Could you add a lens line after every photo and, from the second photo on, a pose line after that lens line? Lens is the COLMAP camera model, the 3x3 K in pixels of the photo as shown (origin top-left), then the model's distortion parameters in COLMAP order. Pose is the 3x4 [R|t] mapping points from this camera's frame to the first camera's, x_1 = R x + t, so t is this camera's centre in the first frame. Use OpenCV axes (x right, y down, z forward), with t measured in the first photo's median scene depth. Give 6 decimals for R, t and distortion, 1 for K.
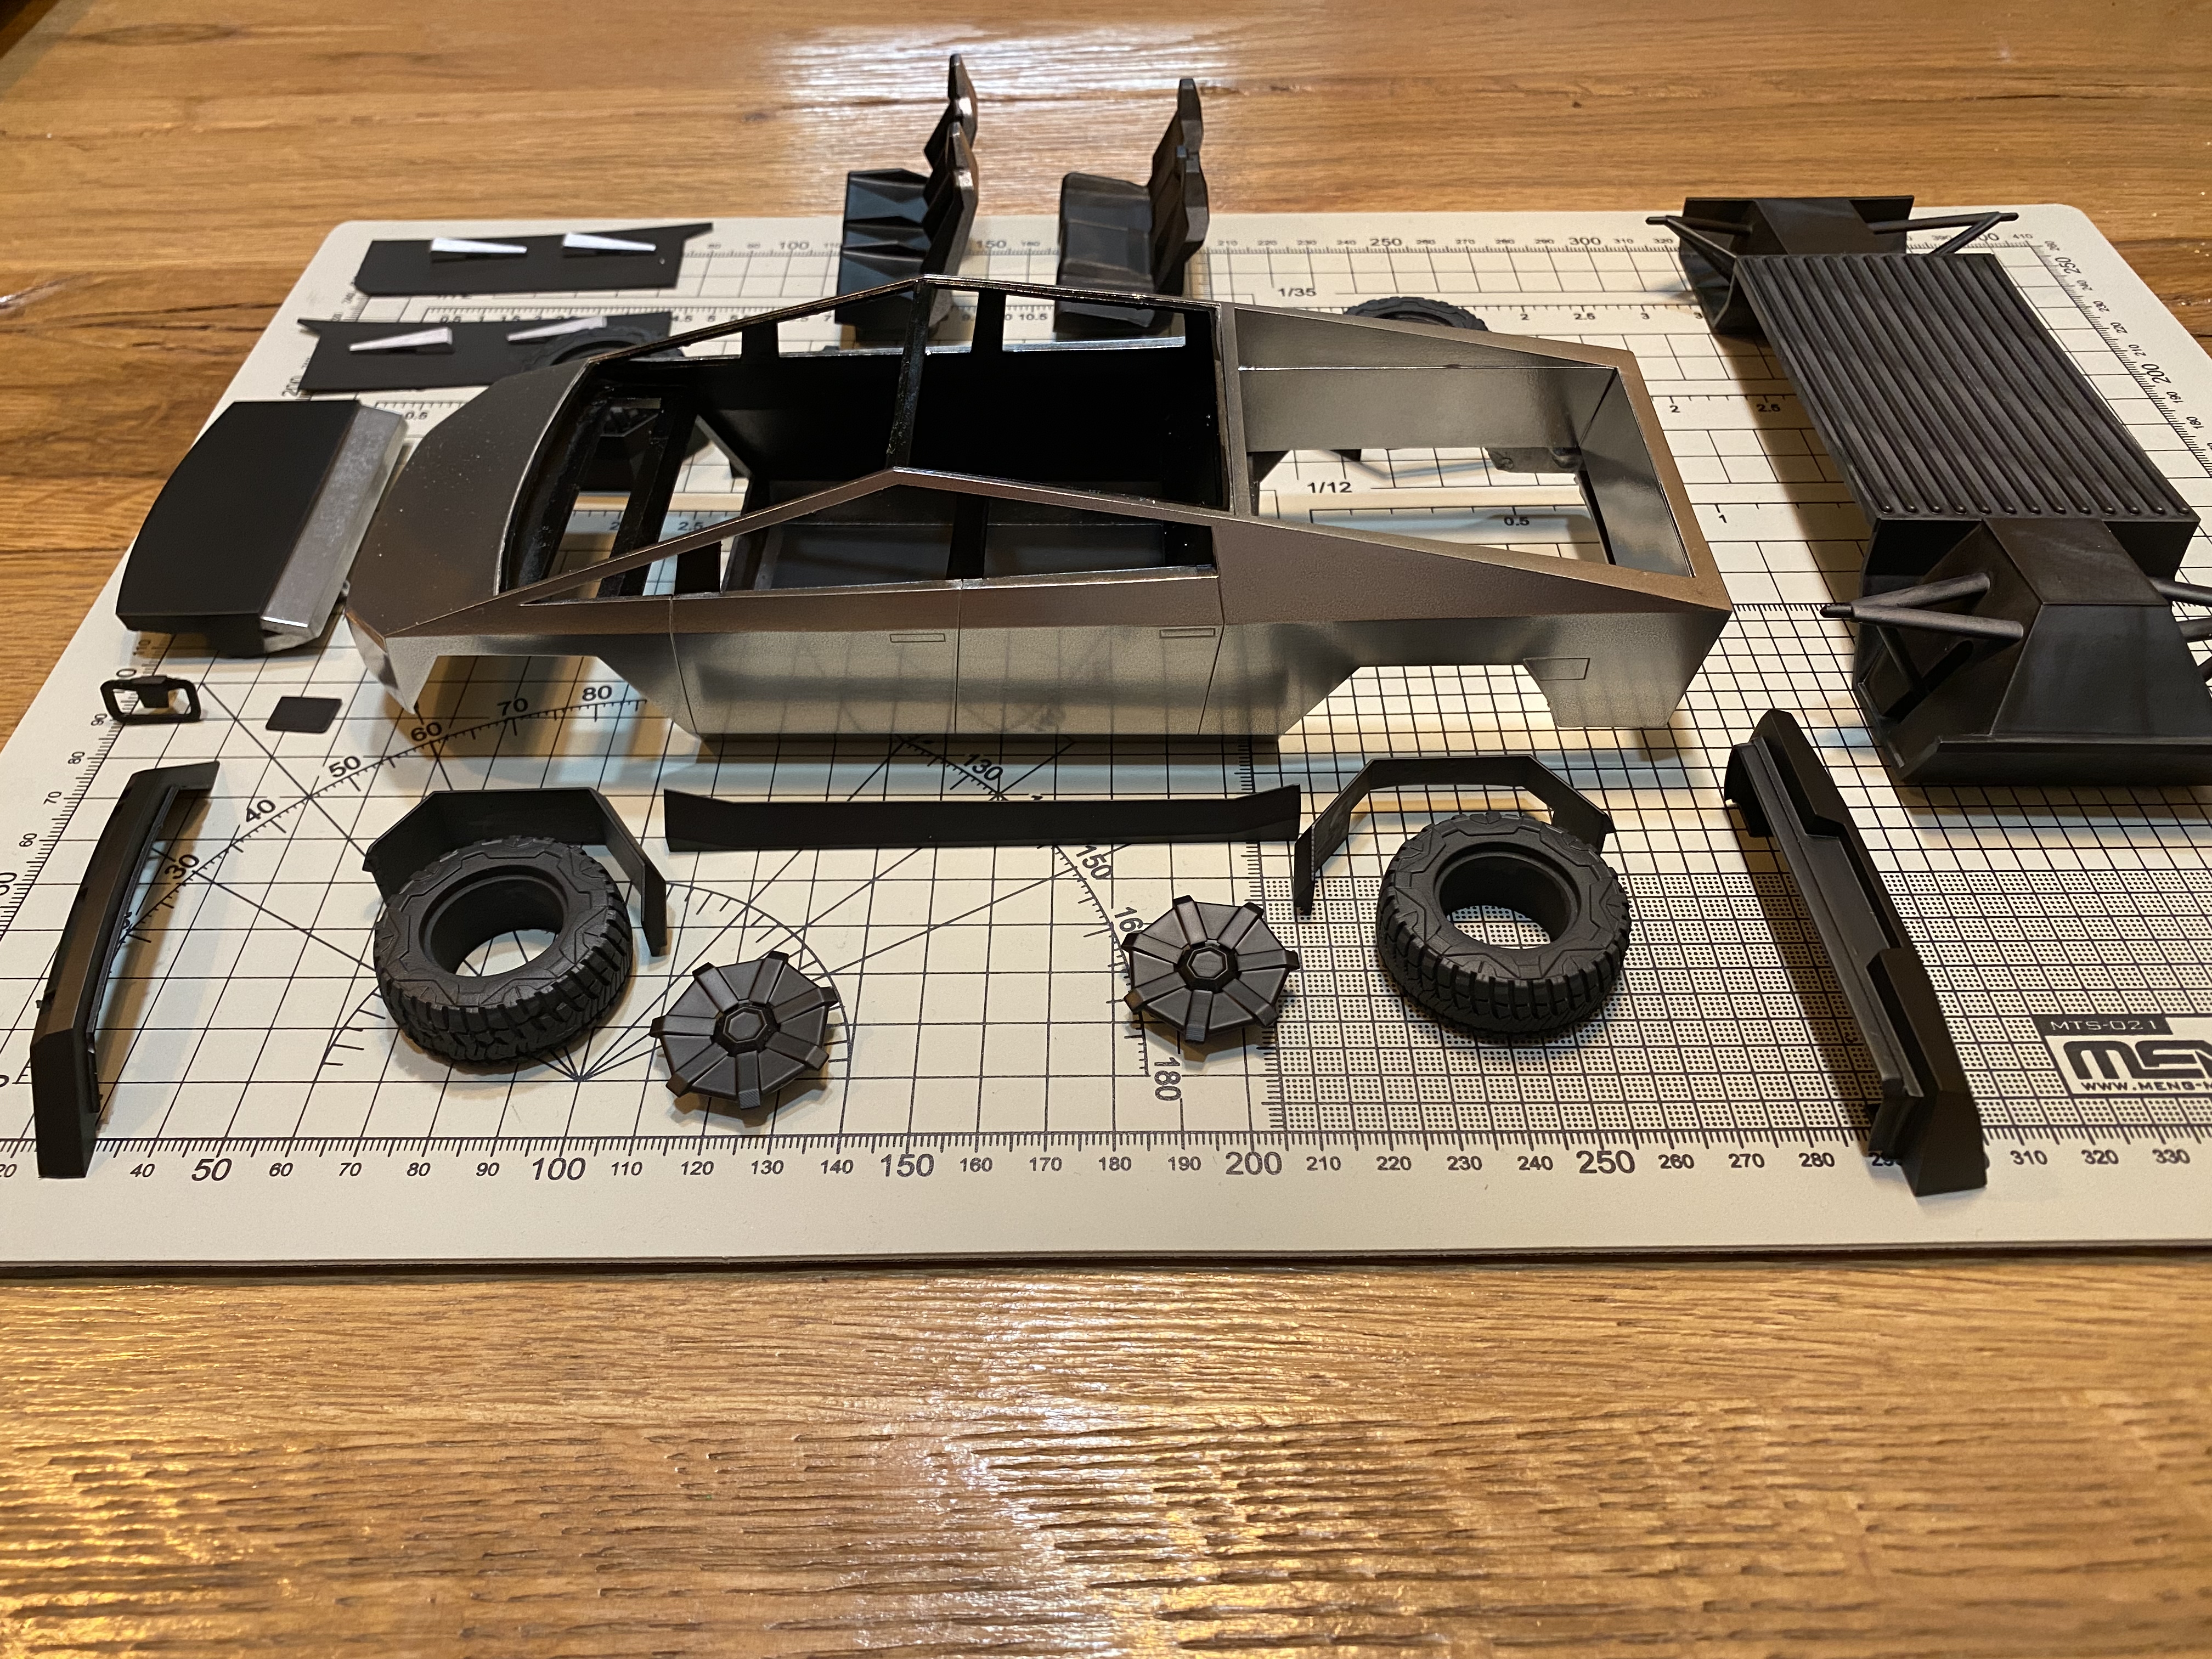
lens RADIAL K [[1680.2, 0, 1128.5], [0, 1680.2, 810.0], [0, 0, 1]] dist [-0.027286, 0.014678]
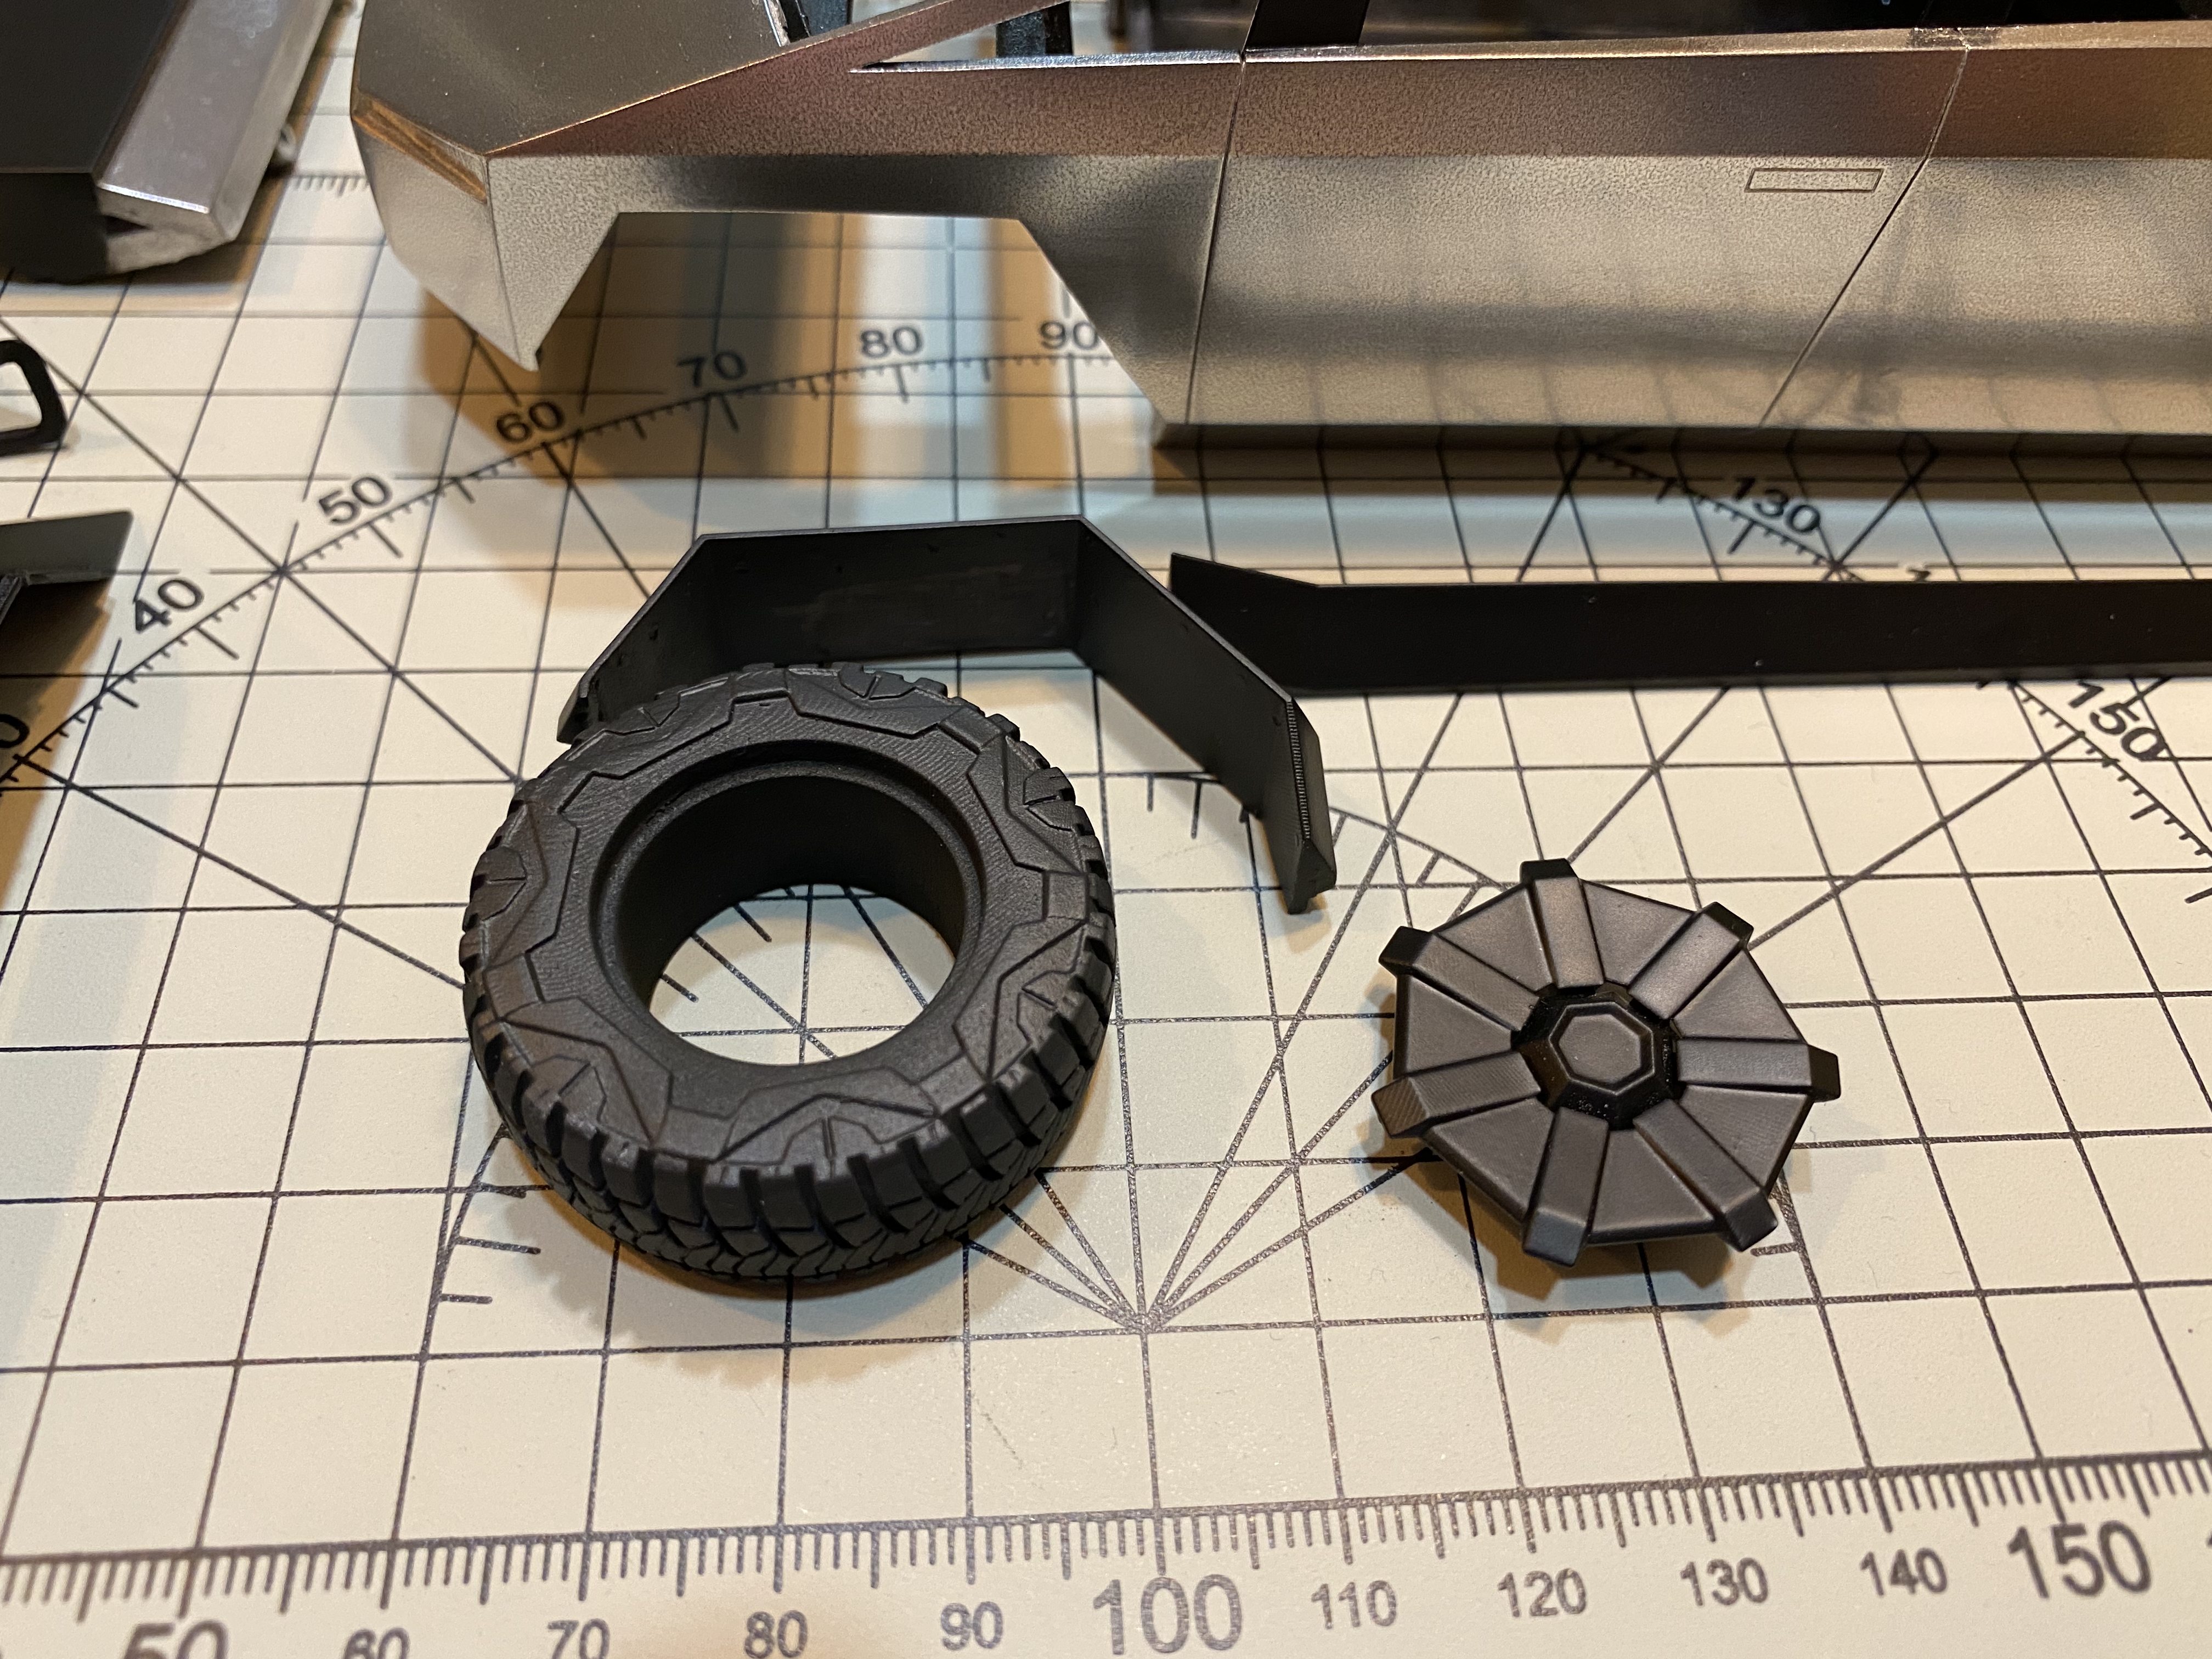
lens RADIAL K [[1680.2, 0, 1091.8], [0, 1680.2, 843.8], [0, 0, 1]] dist [-0.027286, 0.014678]
pose [[0.997705, -0.010527, 0.066880, -0.308707], [-0.000078, 0.987658, 0.156626, -0.005814], [-0.067703, -0.156272, 0.985391, 0.546572]]
